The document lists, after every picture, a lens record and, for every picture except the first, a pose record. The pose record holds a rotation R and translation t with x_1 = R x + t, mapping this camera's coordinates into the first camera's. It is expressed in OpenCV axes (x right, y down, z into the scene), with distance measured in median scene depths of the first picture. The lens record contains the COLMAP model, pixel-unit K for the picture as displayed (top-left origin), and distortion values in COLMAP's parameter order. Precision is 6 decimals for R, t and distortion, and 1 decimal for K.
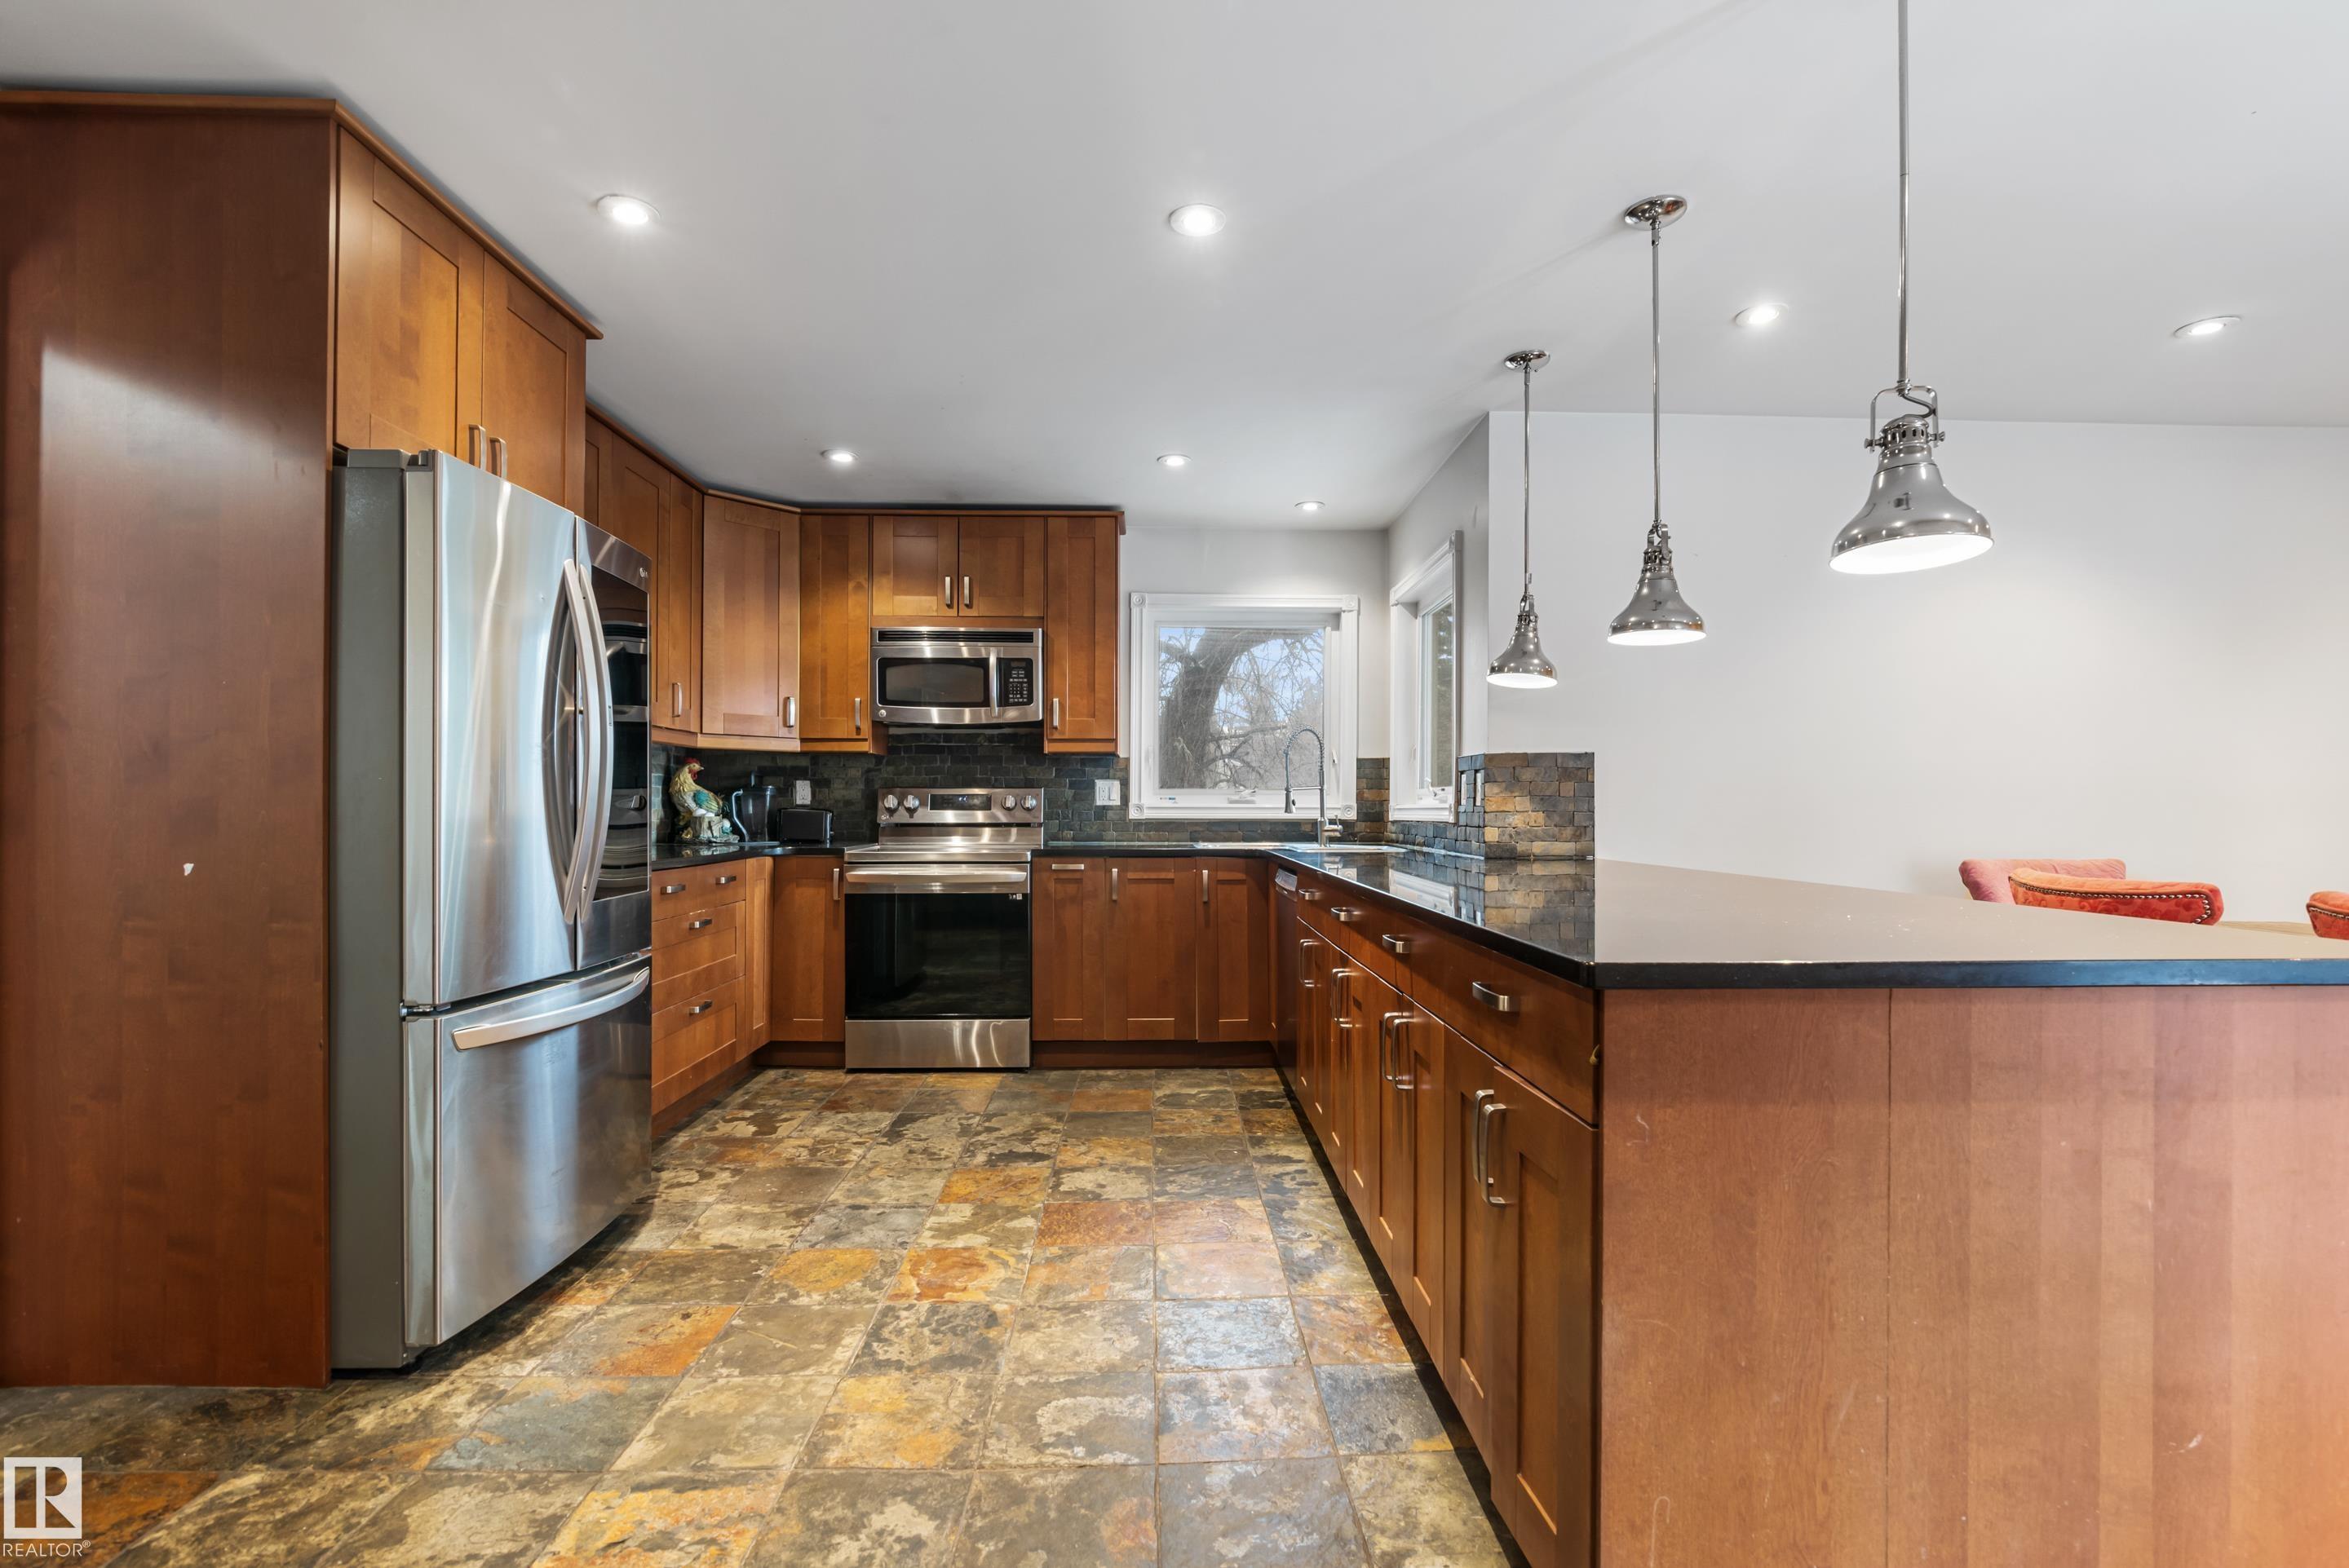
lens RADIAL K [[1087.9, 0, 1167.0], [0, 1087.9, 807.9], [0, 0, 1]] dist [-0.022616, 0.000183]
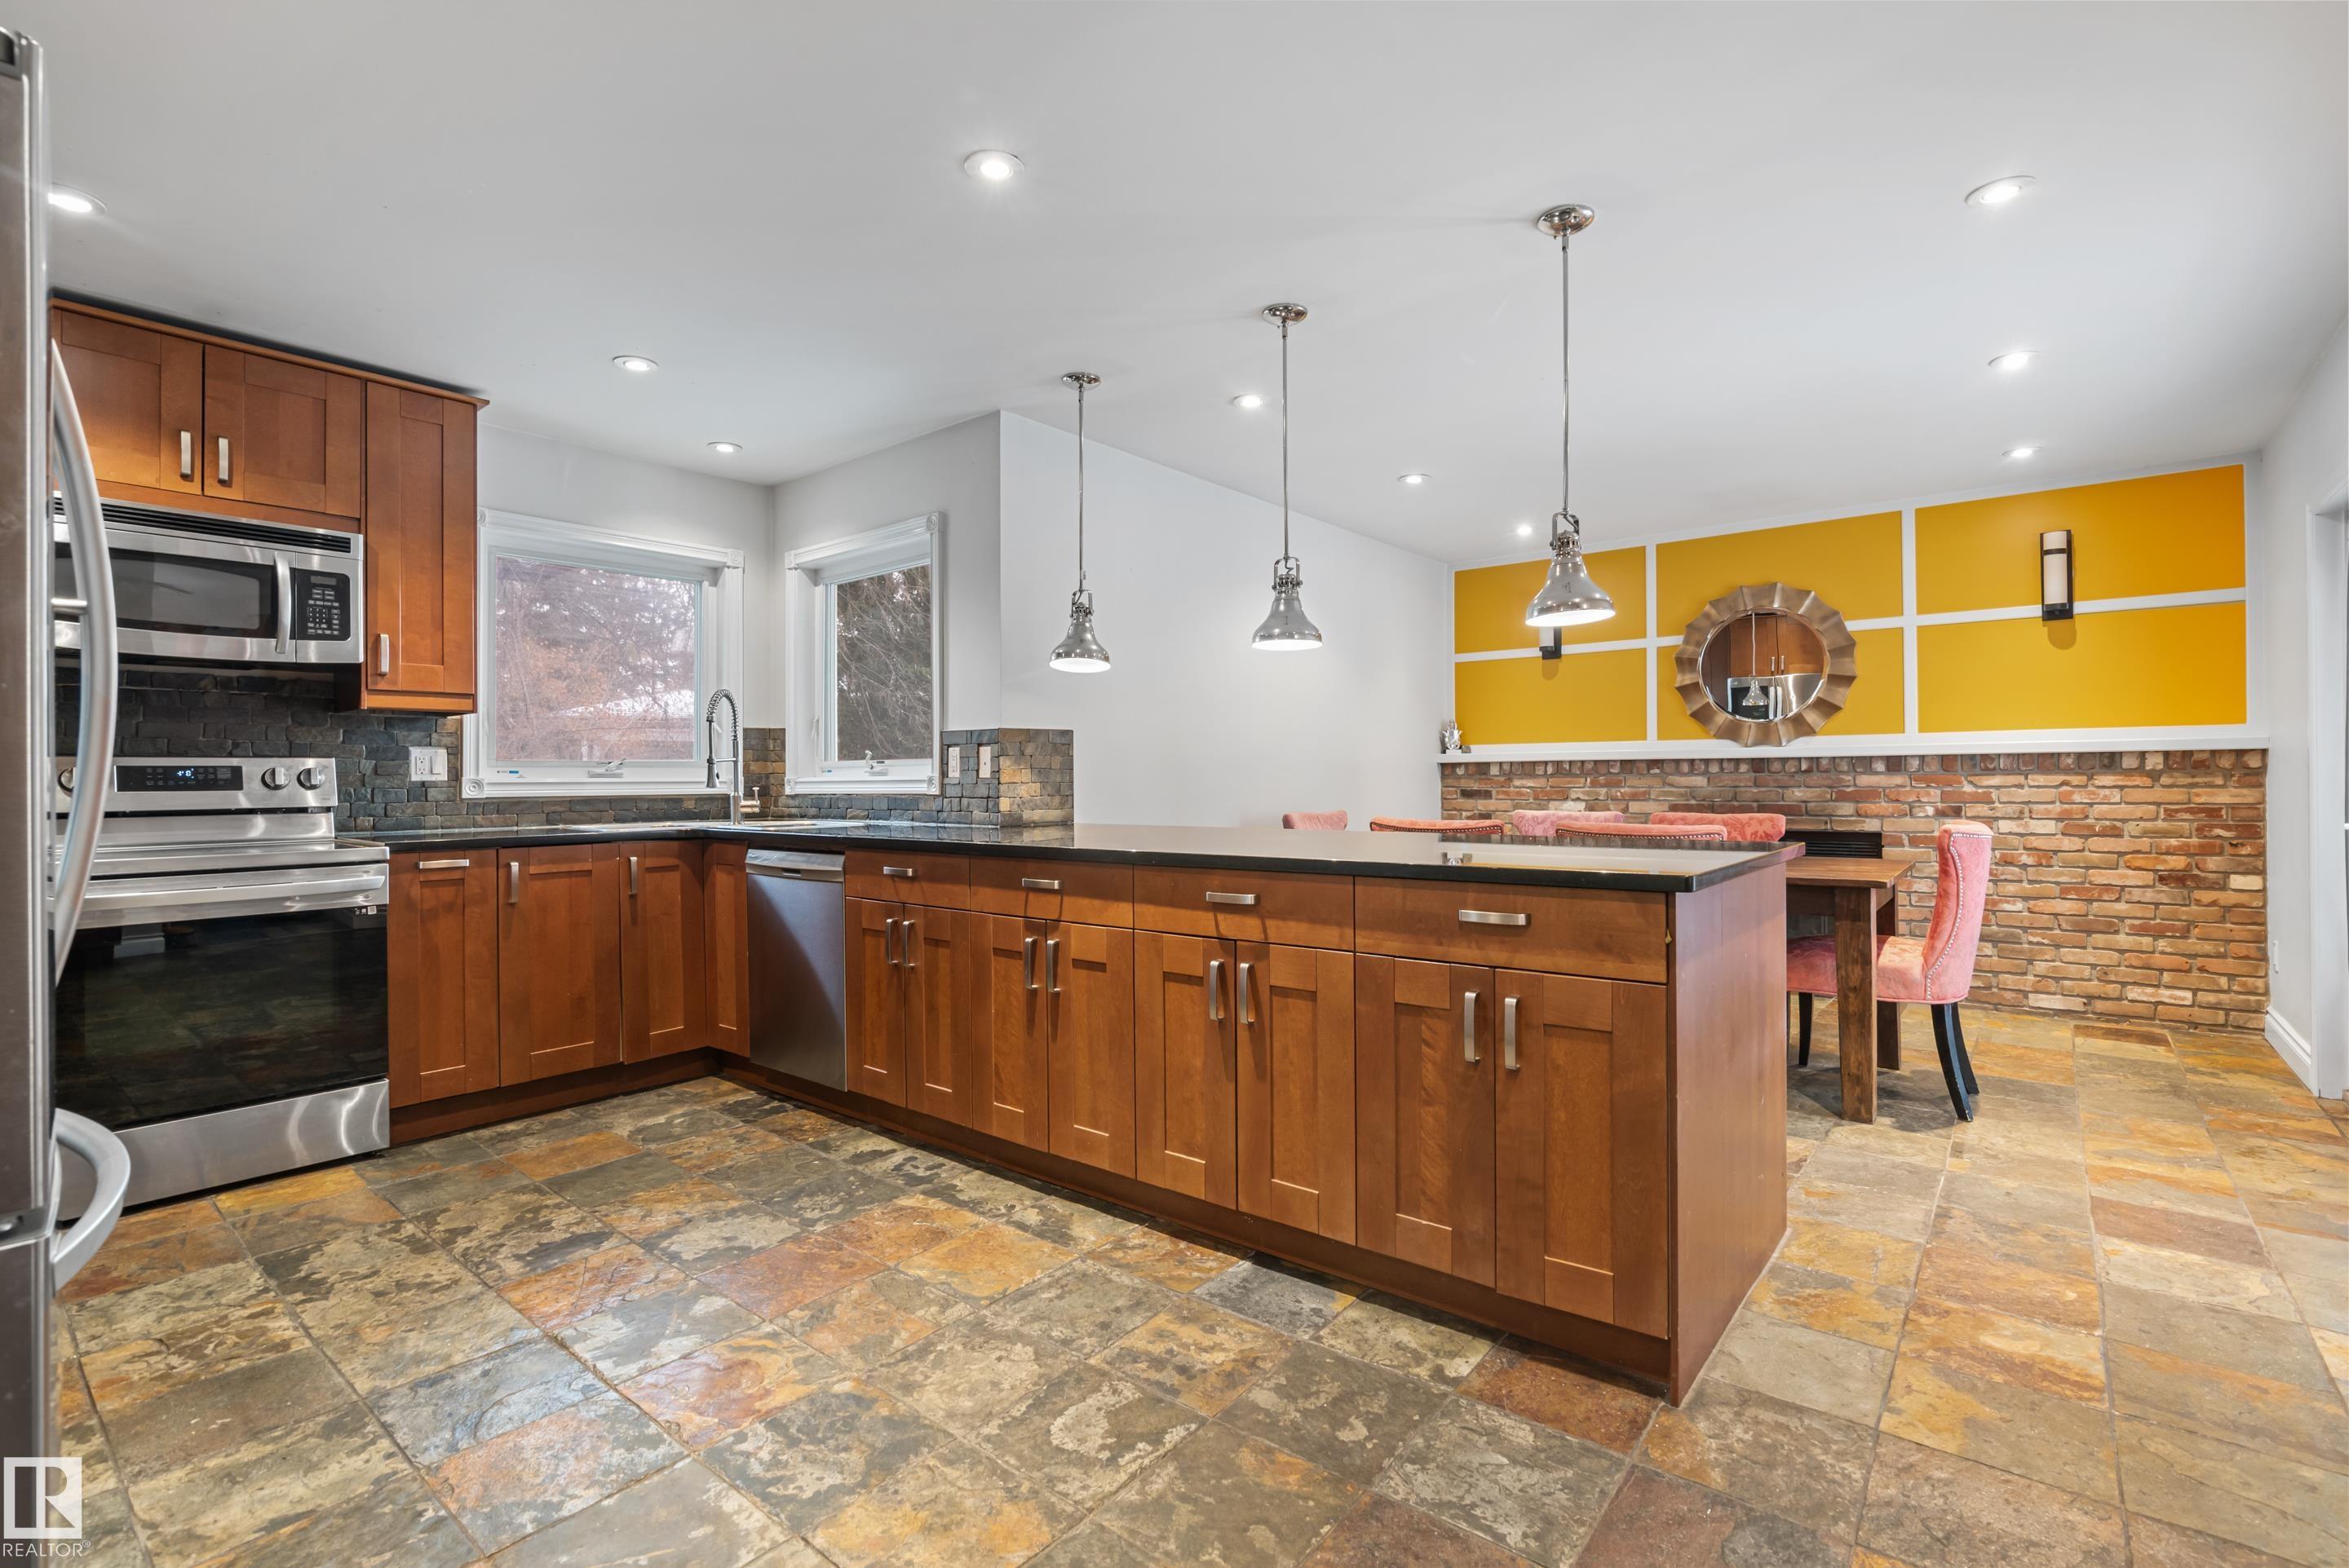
lens RADIAL K [[1078.1, 0, 1179.9], [0, 1078.1, 772.1], [0, 0, 1]] dist [-0.010693, 0.000778]
pose [[0.649417, -0.002577, 0.760428, -0.321075], [0.008505, 0.999956, -0.003875, -0.001430], [-0.760385, 0.008984, 0.649411, 0.140897]]
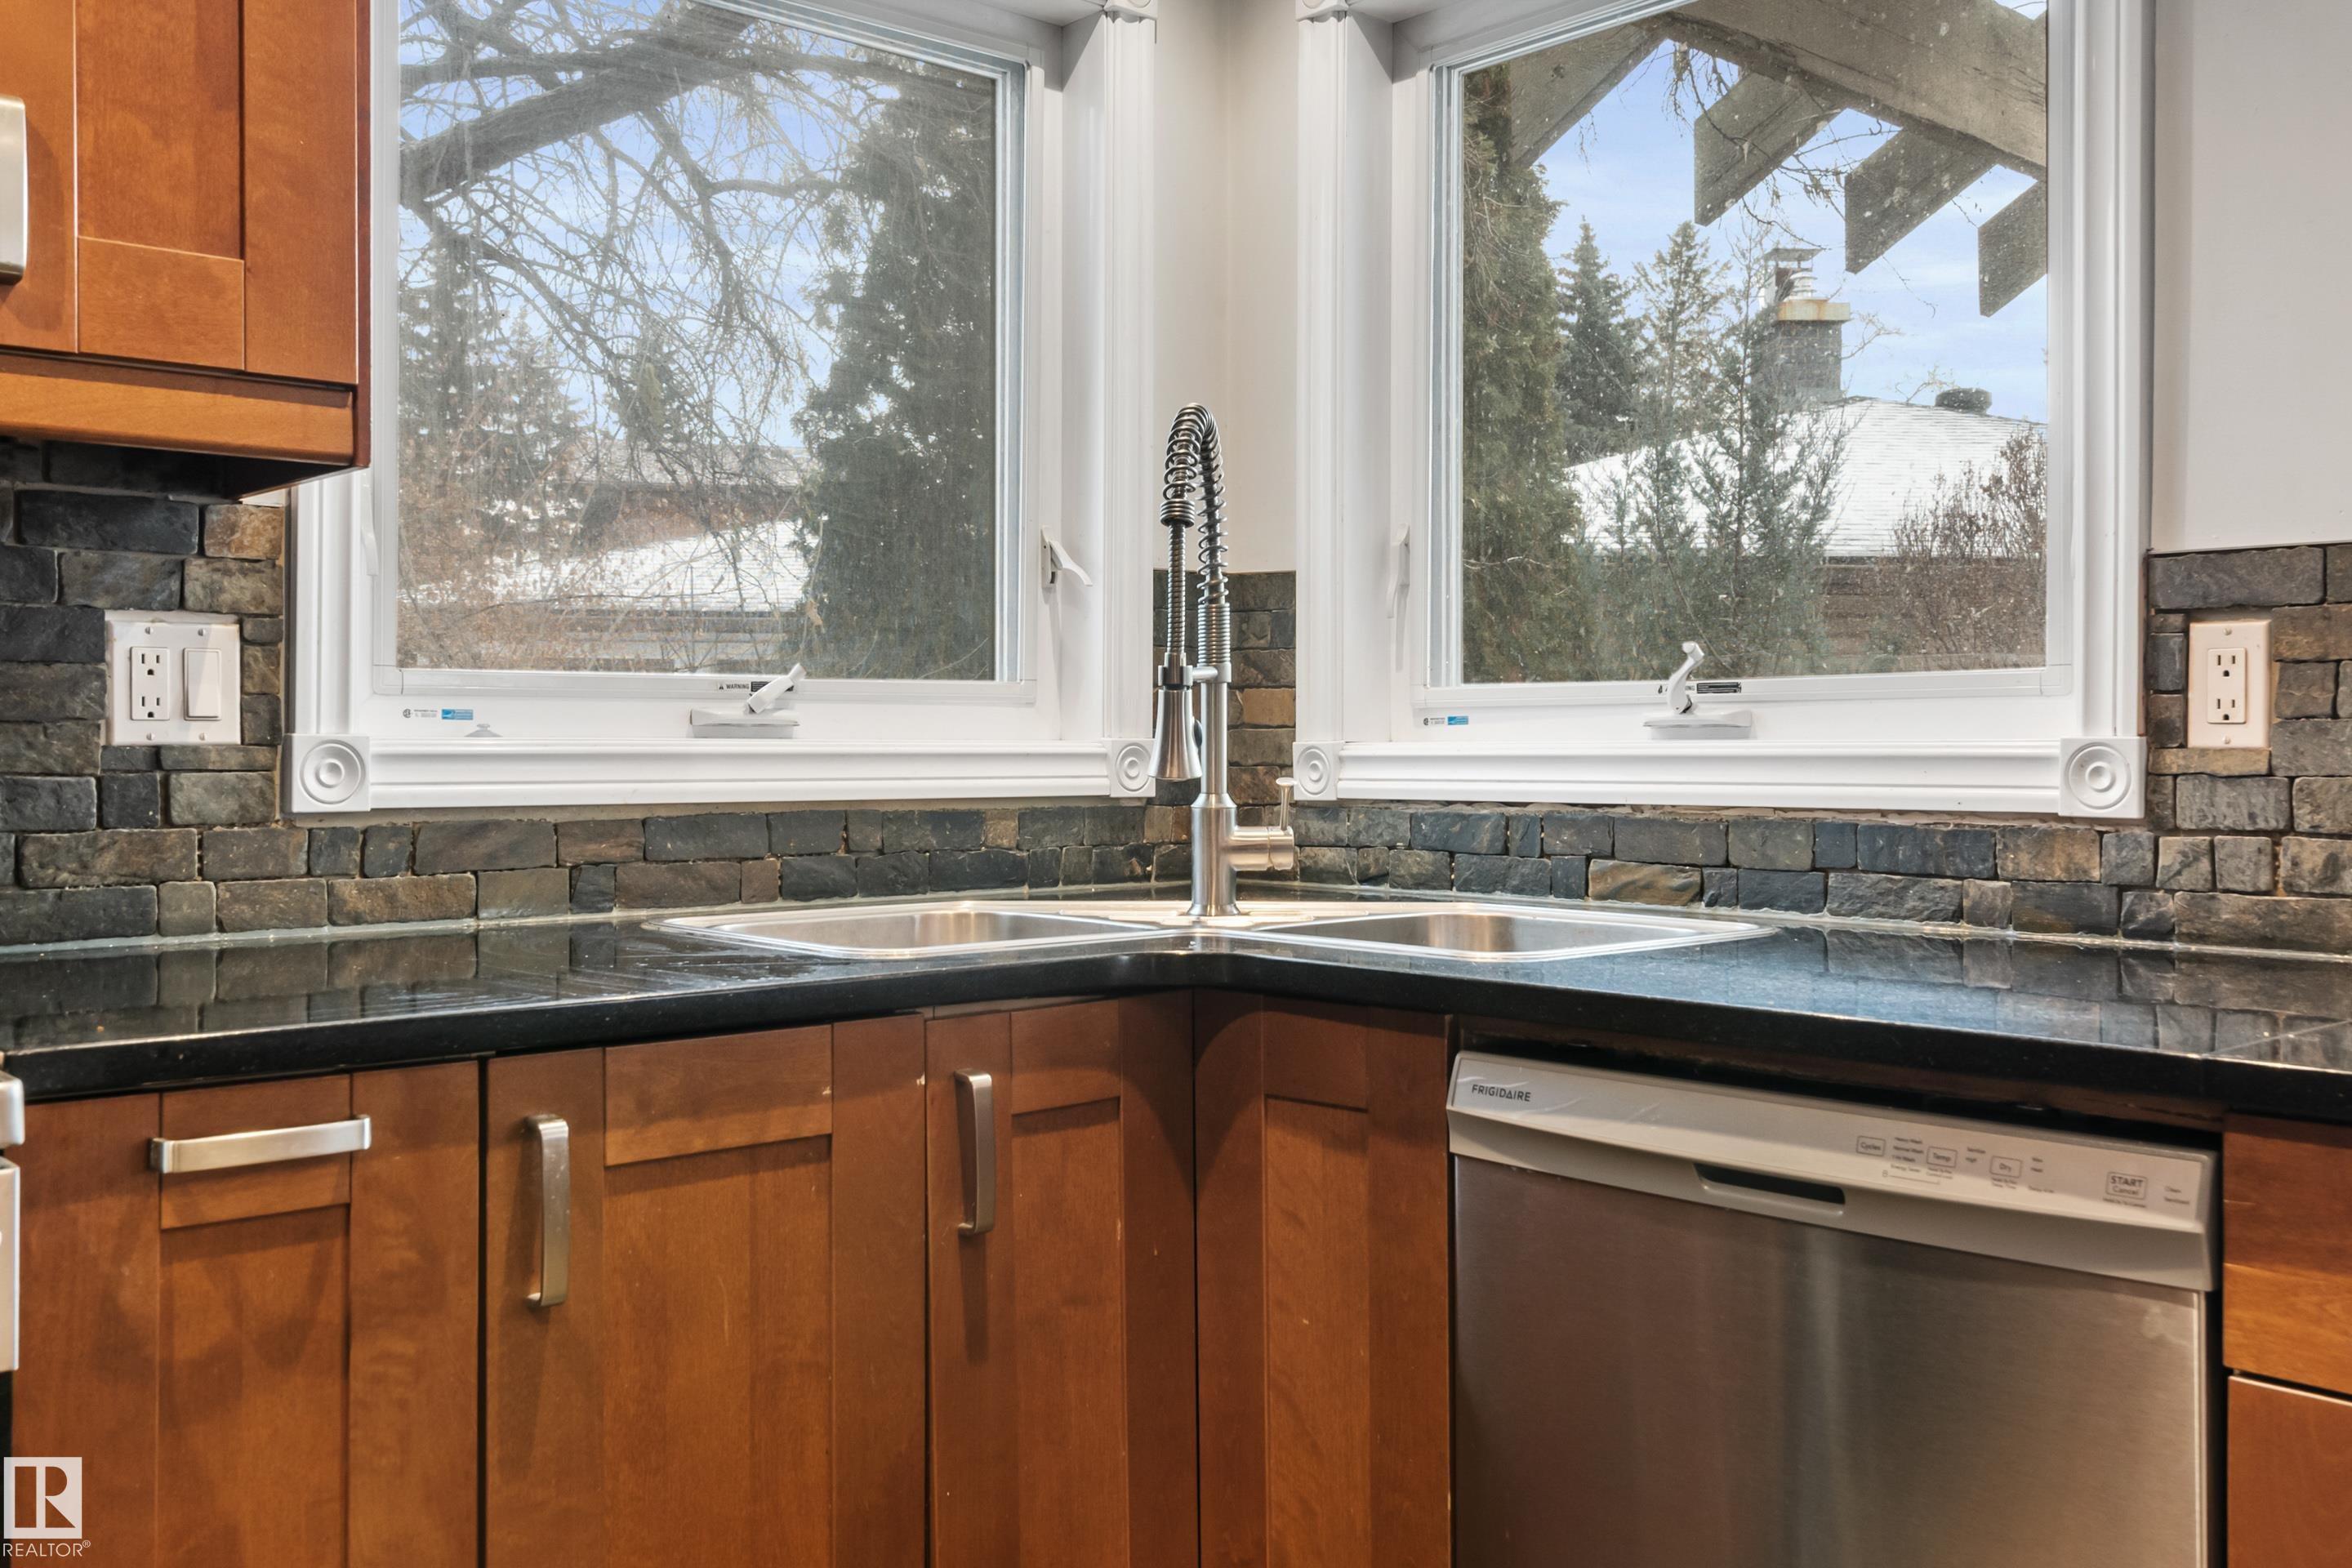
lens RADIAL K [[2135.9, 0, 1184.3], [0, 2135.9, 741.5], [0, 0, 1]] dist [-0.001996, 0.010299]
pose [[0.752508, -0.000363, 0.658583, -0.193211], [0.000796, 1.000000, -0.000358, -0.003257], [-0.658583, 0.000793, 0.752508, 0.681959]]
